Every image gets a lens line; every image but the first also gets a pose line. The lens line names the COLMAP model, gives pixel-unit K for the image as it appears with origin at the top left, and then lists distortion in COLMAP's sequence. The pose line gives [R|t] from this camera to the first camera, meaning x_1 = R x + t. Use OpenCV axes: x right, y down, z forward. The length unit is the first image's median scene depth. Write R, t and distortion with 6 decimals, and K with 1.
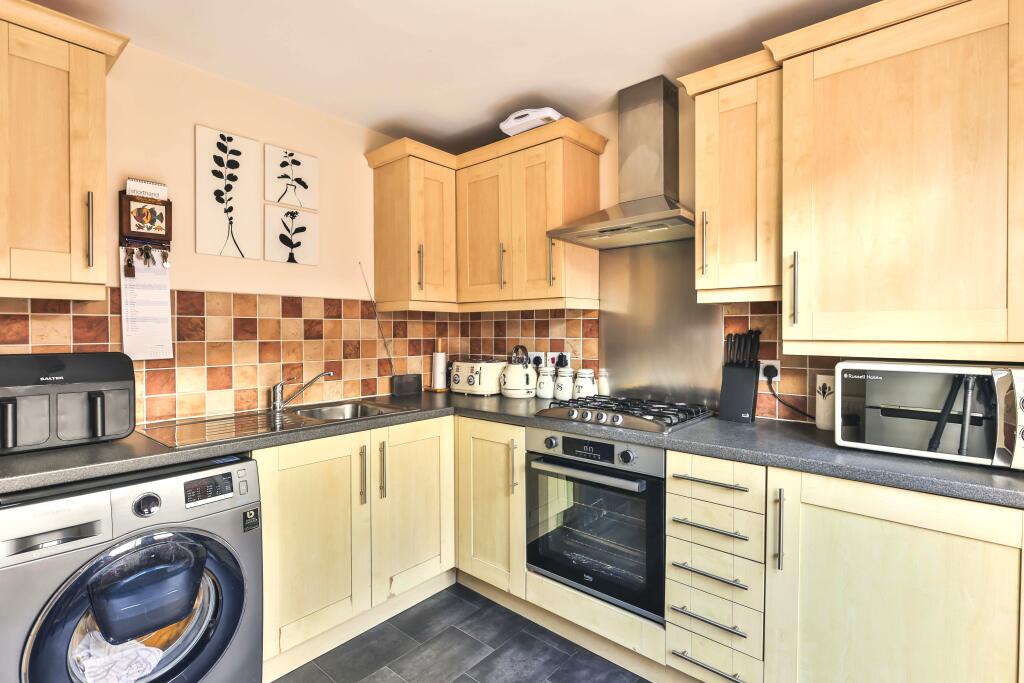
lens RADIAL K [[486.8, 0, 513.1], [0, 486.8, 338.5], [0, 0, 1]] dist [-0.000331, 0.000698]
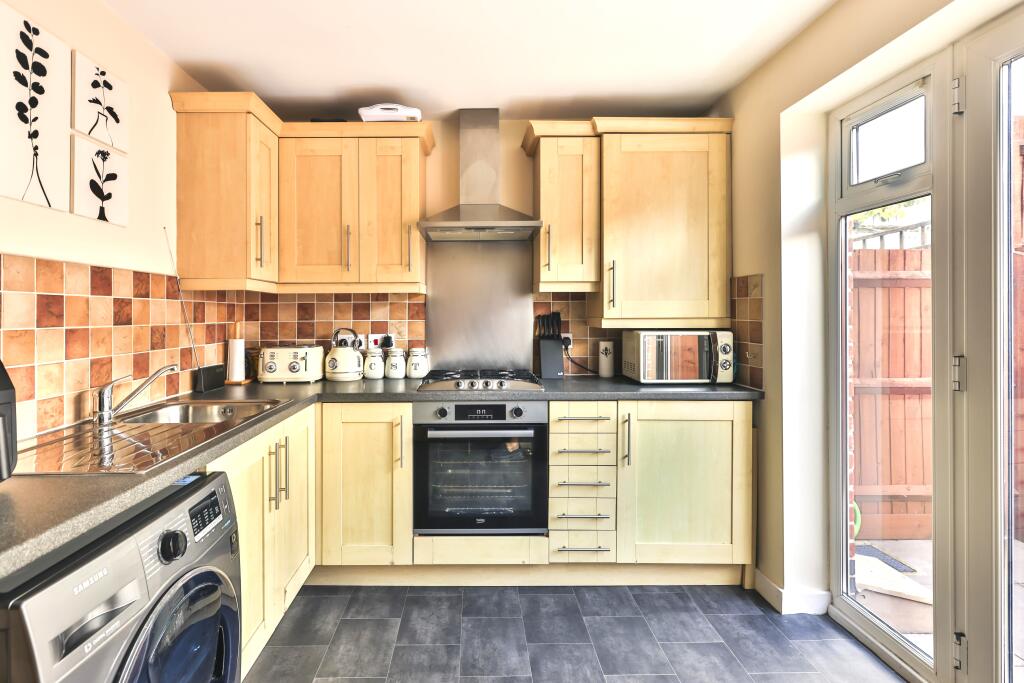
lens RADIAL K [[497.0, 0, 475.0], [0, 497.0, 318.8], [0, 0, 1]] dist [0.000179, 0.000886]
pose [[0.755665, -0.008429, 0.654904, -0.550721], [0.014252, 0.999892, -0.003577, 0.003103], [-0.654803, 0.012037, 0.755704, 0.074208]]
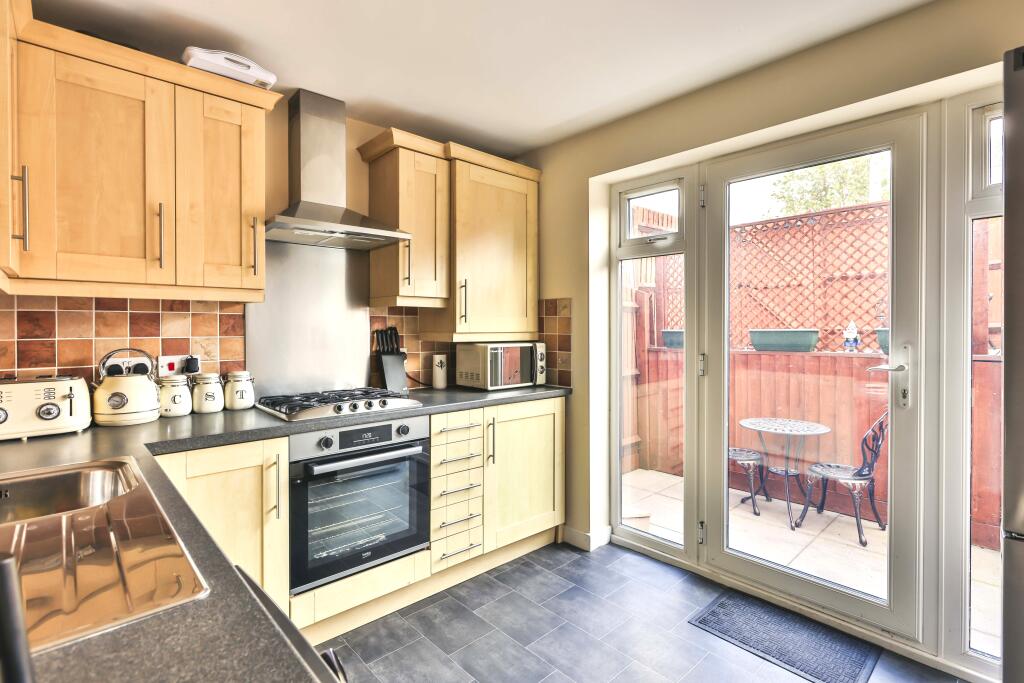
lens RADIAL K [[486.8, 0, 513.1], [0, 486.8, 338.5], [0, 0, 1]] dist [-0.000331, 0.000698]
pose [[0.114976, -0.021215, 0.993142, -0.747672], [0.018508, 0.999644, 0.019212, -0.004232], [-0.993196, 0.016172, 0.115328, 0.461890]]
